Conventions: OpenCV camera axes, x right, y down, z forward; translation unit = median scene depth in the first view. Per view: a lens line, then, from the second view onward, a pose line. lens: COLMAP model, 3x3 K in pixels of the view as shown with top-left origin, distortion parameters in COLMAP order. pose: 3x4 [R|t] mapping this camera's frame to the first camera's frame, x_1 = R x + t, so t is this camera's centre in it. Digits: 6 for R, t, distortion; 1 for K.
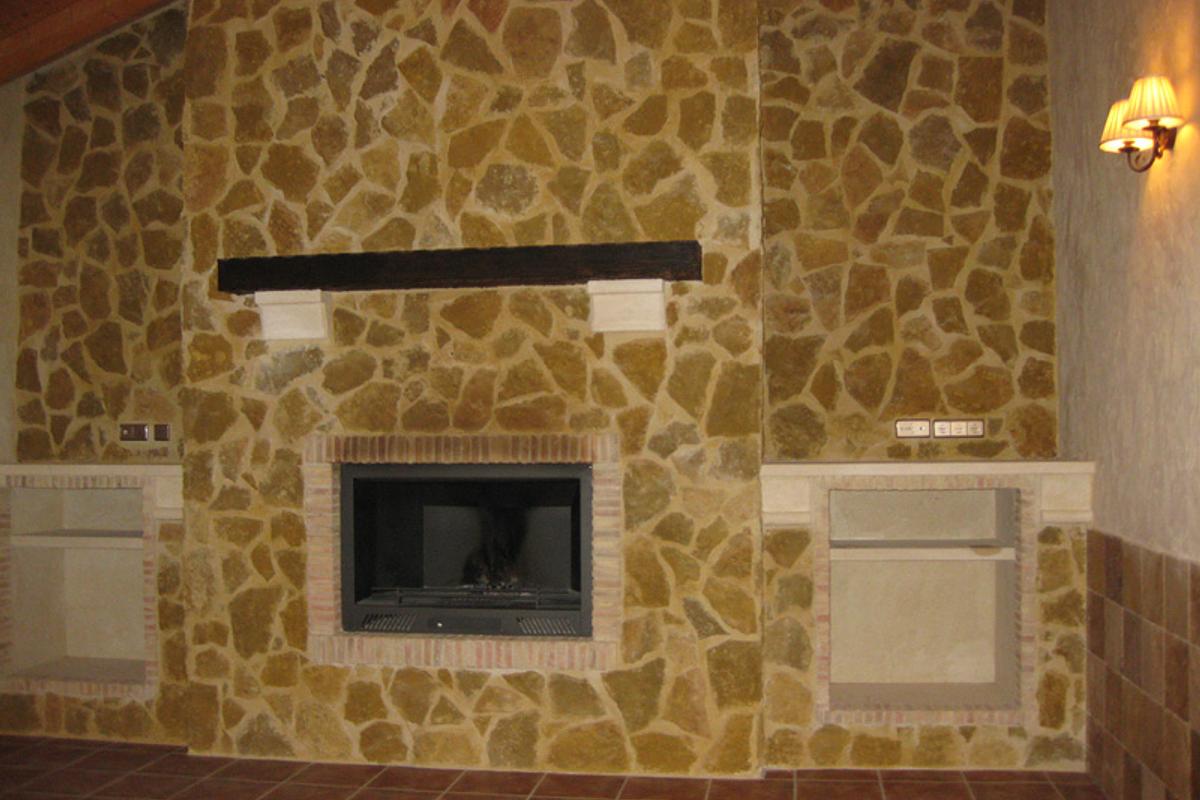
lens RADIAL K [[1235.5, 0, 600.4], [0, 1235.5, 411.2], [0, 0, 1]] dist [-0.141172, 0.000000]
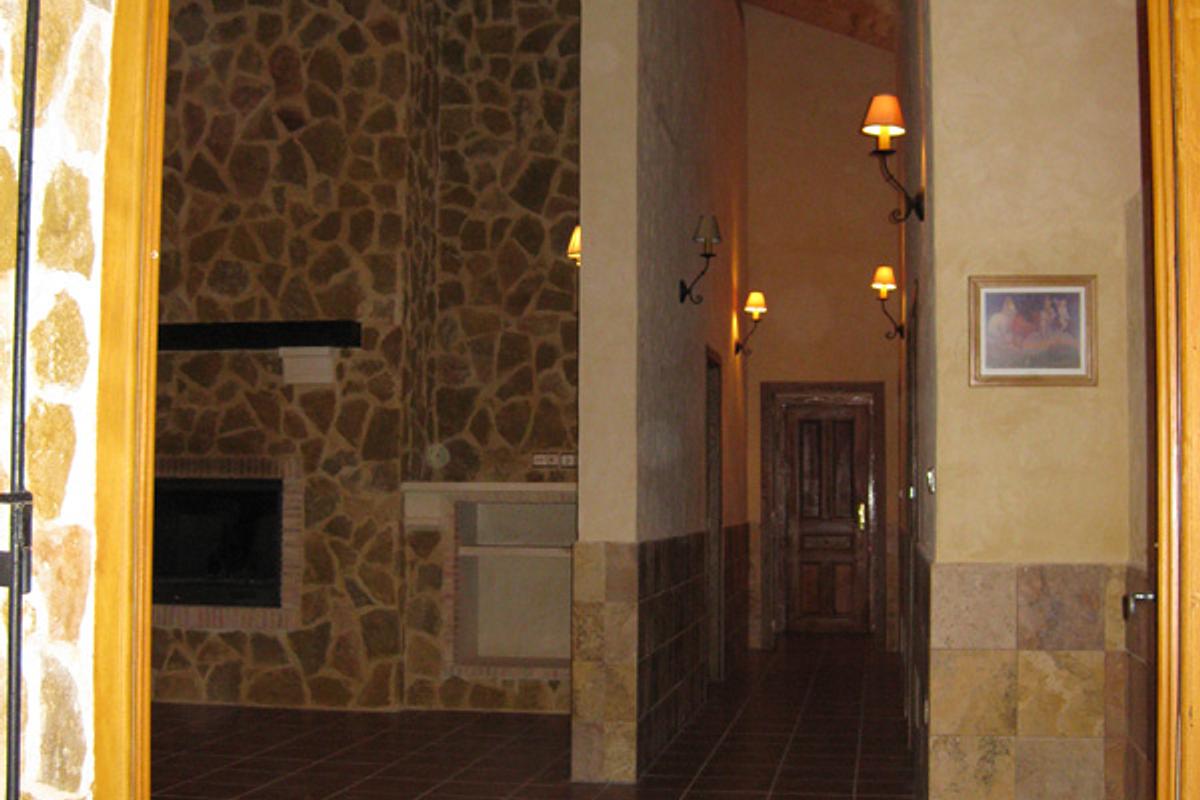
lens RADIAL K [[1622.6, 0, 542.3], [0, 1622.6, 428.1], [0, 0, 1]] dist [-0.158160, 0.000000]
pose [[0.998794, 0.013619, -0.047179, 0.358009], [-0.014849, 0.999556, -0.025825, 0.026968], [0.046806, 0.026495, 0.998553, -0.769009]]
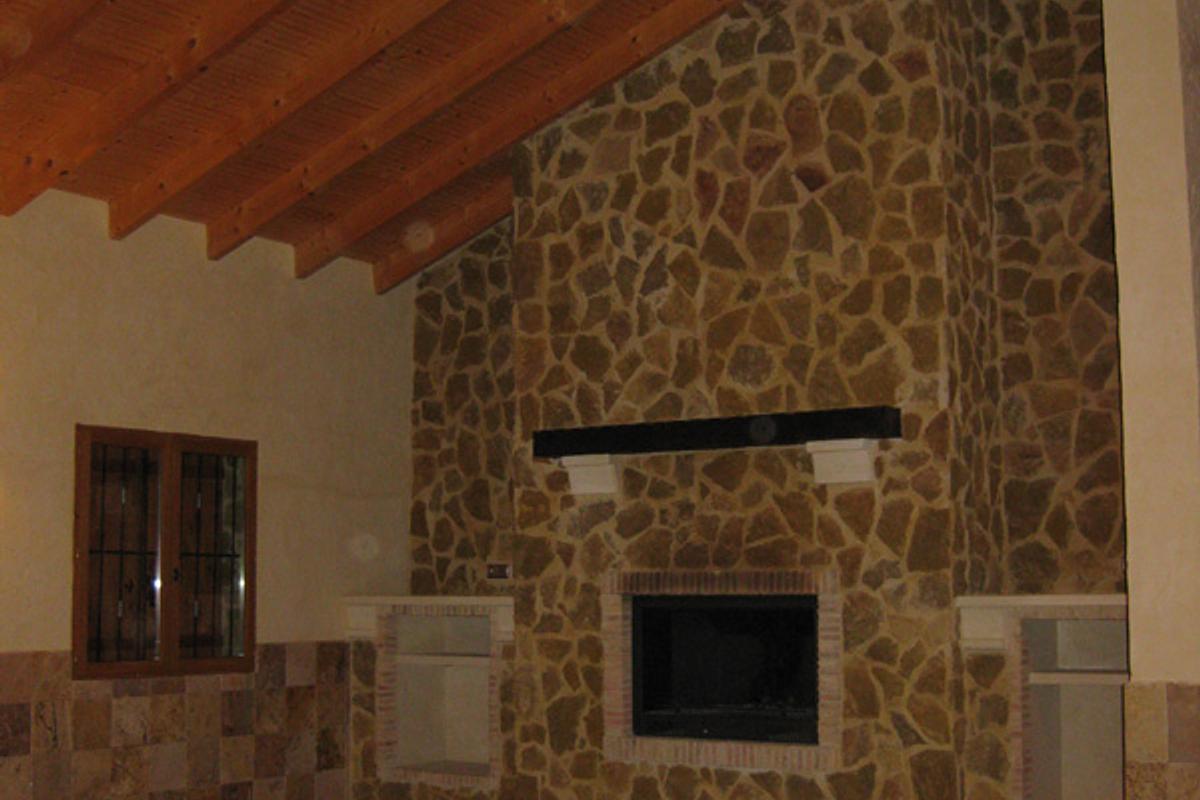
lens RADIAL K [[1622.6, 0, 567.9], [0, 1622.6, 430.2], [0, 0, 1]] dist [-0.158160, 0.000000]
pose [[0.899789, -0.037074, -0.434746, 0.444048], [0.003266, 0.996928, -0.078256, 0.005068], [0.436312, 0.068994, 0.897146, -0.486725]]
